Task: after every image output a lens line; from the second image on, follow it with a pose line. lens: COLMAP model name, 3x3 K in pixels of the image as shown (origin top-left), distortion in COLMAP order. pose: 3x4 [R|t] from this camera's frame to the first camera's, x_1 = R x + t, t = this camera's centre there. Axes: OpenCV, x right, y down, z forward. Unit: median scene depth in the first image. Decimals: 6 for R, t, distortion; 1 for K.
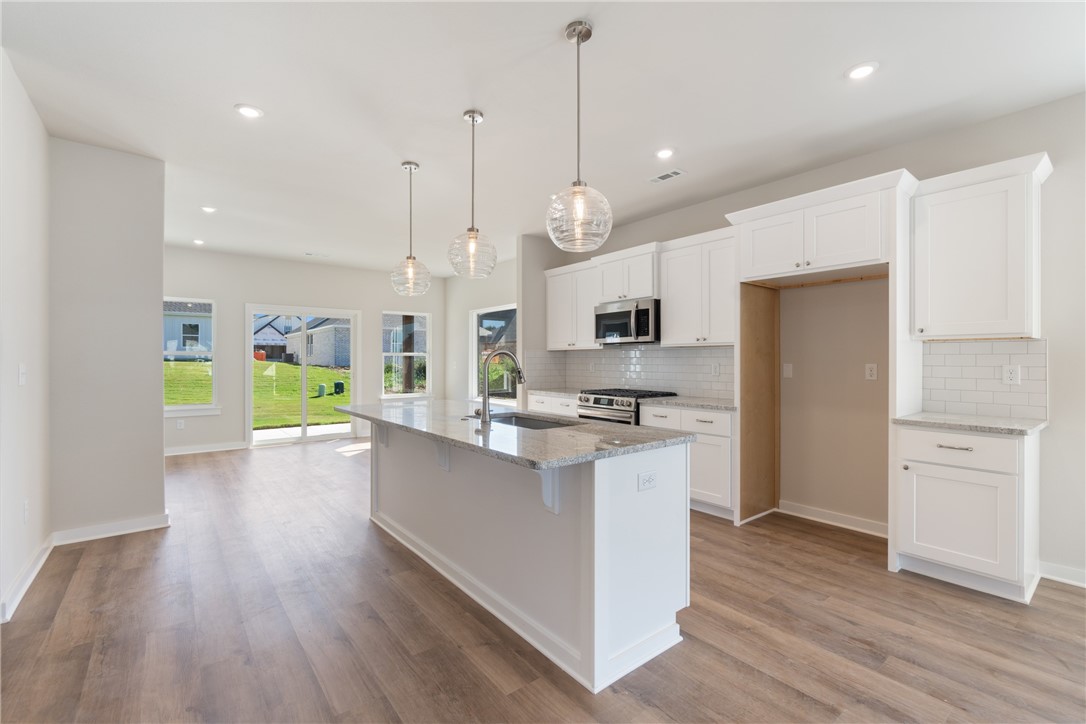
lens RADIAL K [[470.8, 0, 540.1], [0, 470.8, 359.9], [0, 0, 1]] dist [-0.010228, 0.002687]
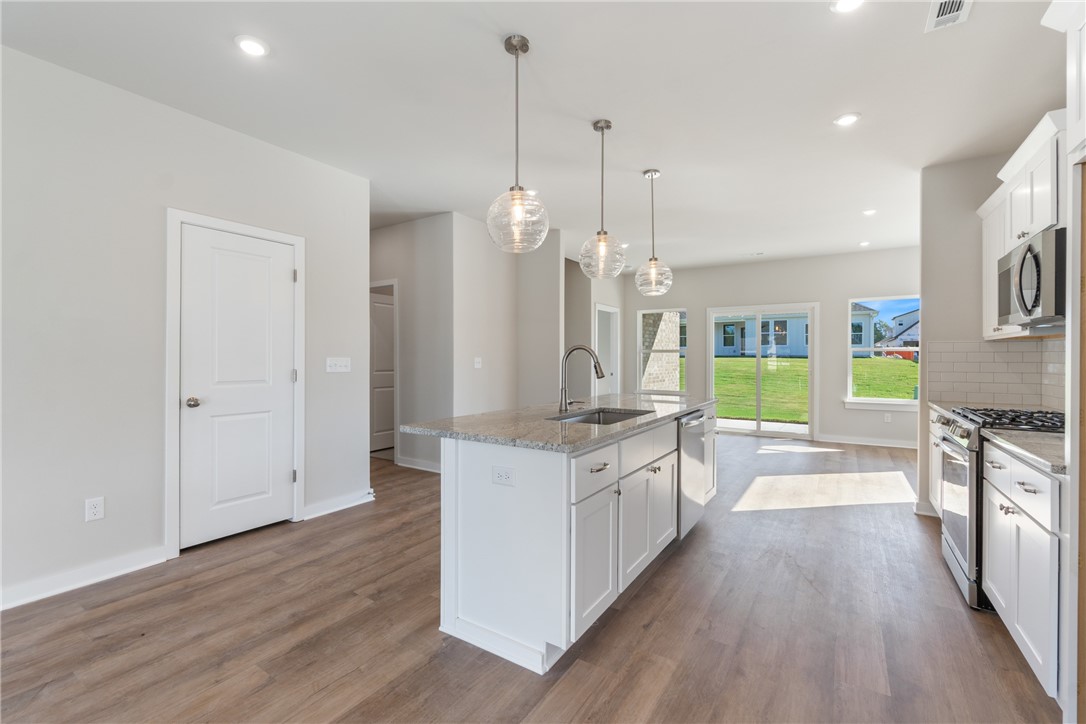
lens RADIAL K [[470.8, 0, 534.8], [0, 470.8, 360.8], [0, 0, 1]] dist [-0.010228, 0.002687]
pose [[0.314248, 0.009457, -0.949294, 0.549981], [-0.002494, 0.999955, 0.009136, 0.002453], [0.949337, -0.000503, 0.314258, 0.350460]]
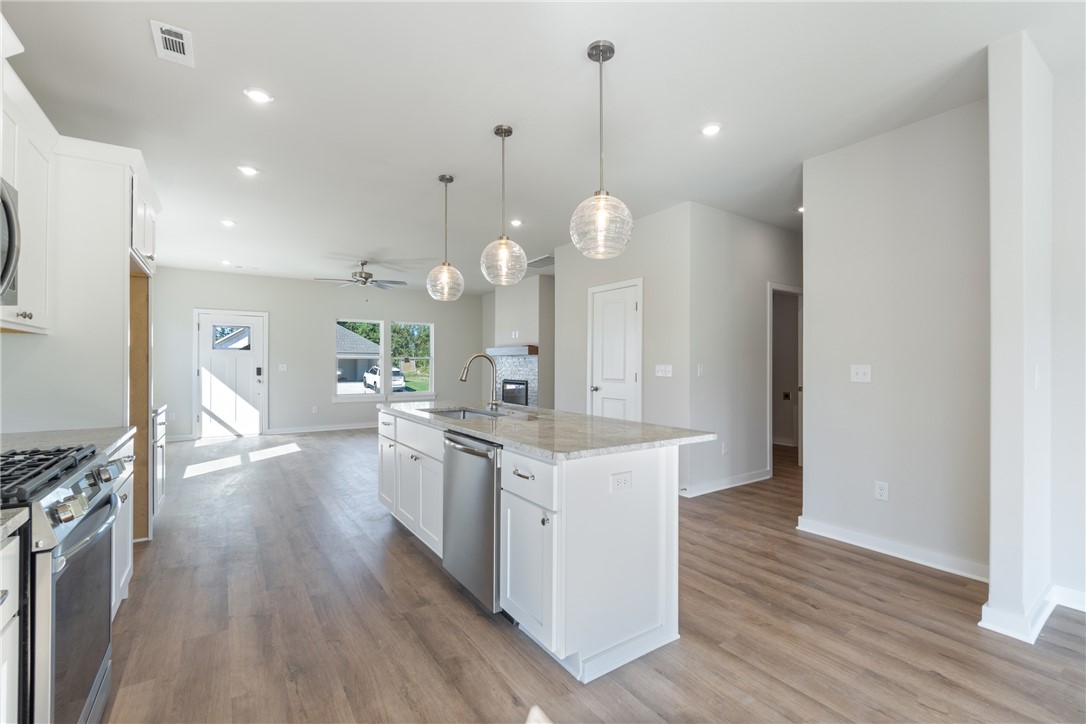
lens RADIAL K [[470.8, 0, 536.5], [0, 470.8, 362.6], [0, 0, 1]] dist [-0.010228, 0.002687]
pose [[-0.996939, -0.001529, 0.078164, -0.195593], [-0.001922, 0.999986, -0.004949, 0.006225], [-0.078155, -0.005084, -0.996928, 1.366155]]
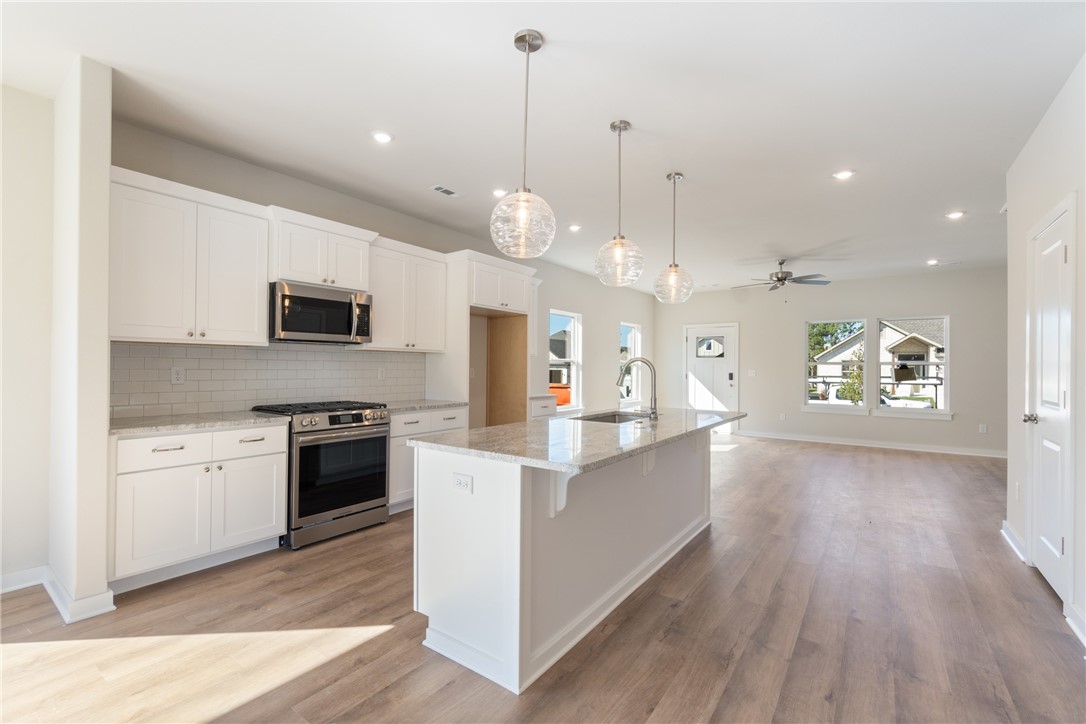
lens RADIAL K [[470.8, 0, 539.5], [0, 470.8, 361.8], [0, 0, 1]] dist [-0.010228, 0.002687]
pose [[-0.271941, 0.010513, 0.962256, -0.713368], [-0.008288, 0.999878, -0.013266, 0.004673], [-0.962278, -0.011582, -0.271821, 0.959104]]
